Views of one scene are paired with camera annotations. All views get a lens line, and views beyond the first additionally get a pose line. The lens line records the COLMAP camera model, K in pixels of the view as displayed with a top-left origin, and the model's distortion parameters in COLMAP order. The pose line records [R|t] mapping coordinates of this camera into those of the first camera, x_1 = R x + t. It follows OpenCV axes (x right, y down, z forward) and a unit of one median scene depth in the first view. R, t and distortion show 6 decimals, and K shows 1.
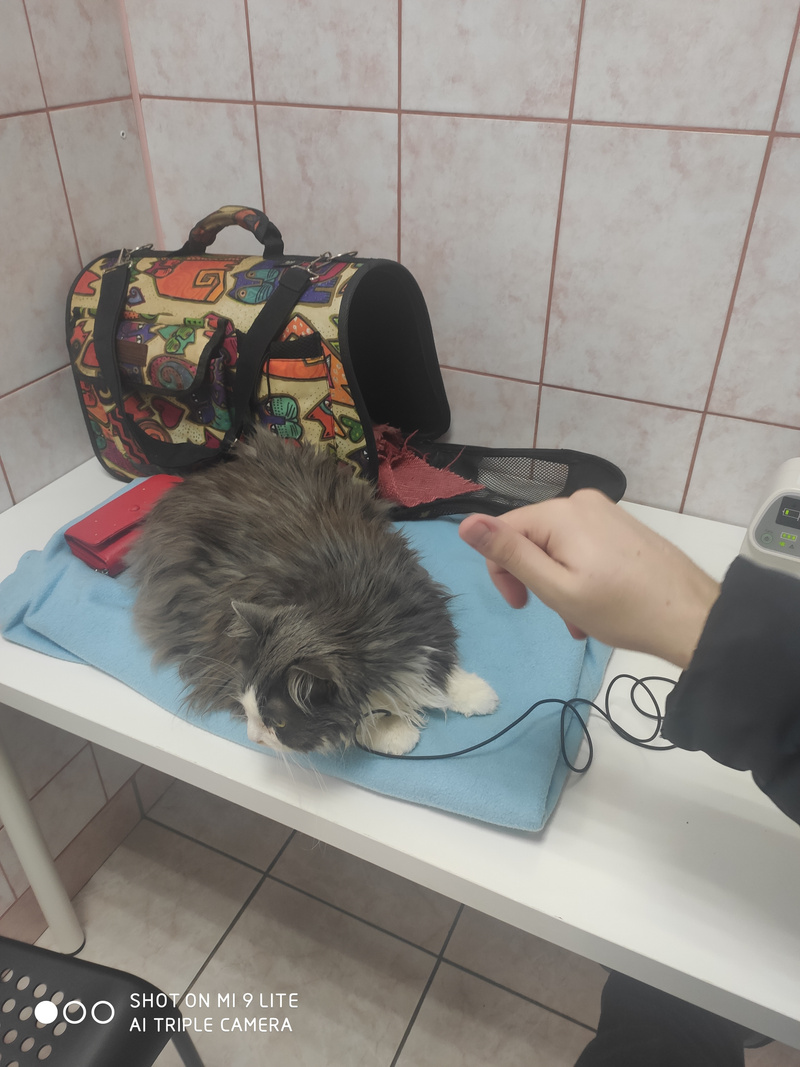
lens RADIAL K [[791.0, 0, 378.8], [0, 791.0, 514.6], [0, 0, 1]] dist [0.063992, 0.002360]
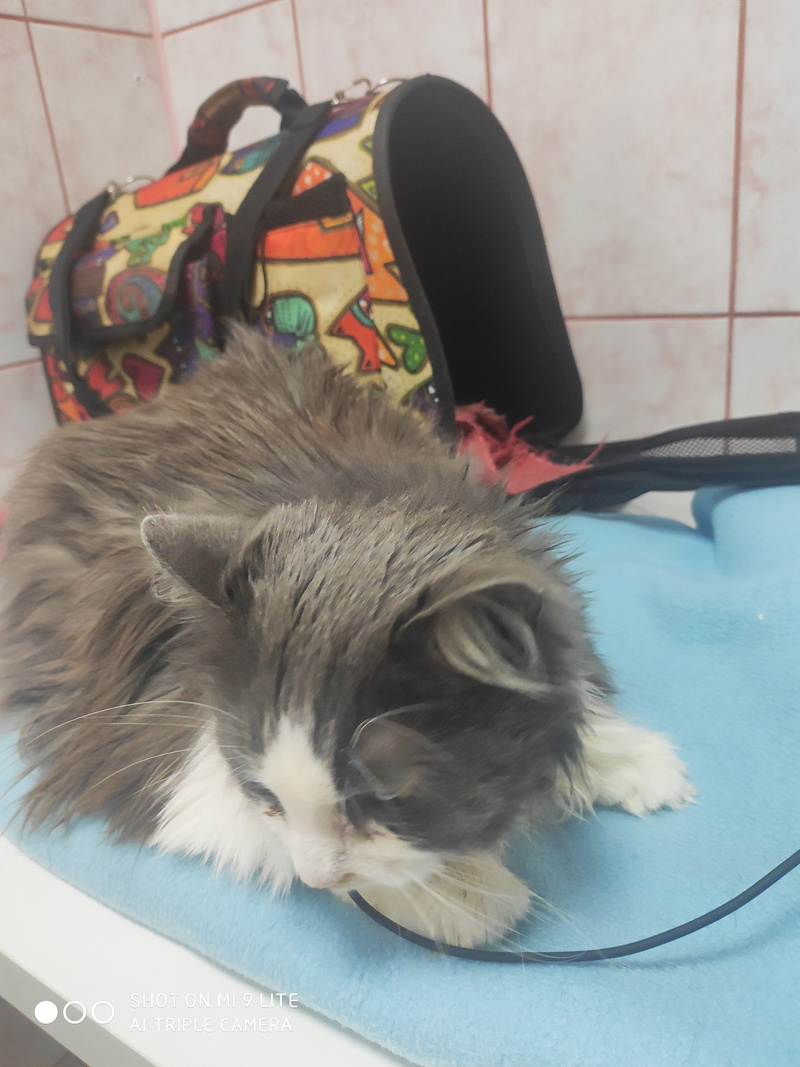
lens RADIAL K [[776.6, 0, 399.4], [0, 776.6, 525.8], [0, 0, 1]] dist [0.031677, -0.036682]
pose [[0.987277, -0.034211, -0.155287, 0.045343], [-0.001781, 0.974142, -0.225930, 0.150579], [0.159000, 0.223332, 0.961687, 0.479277]]
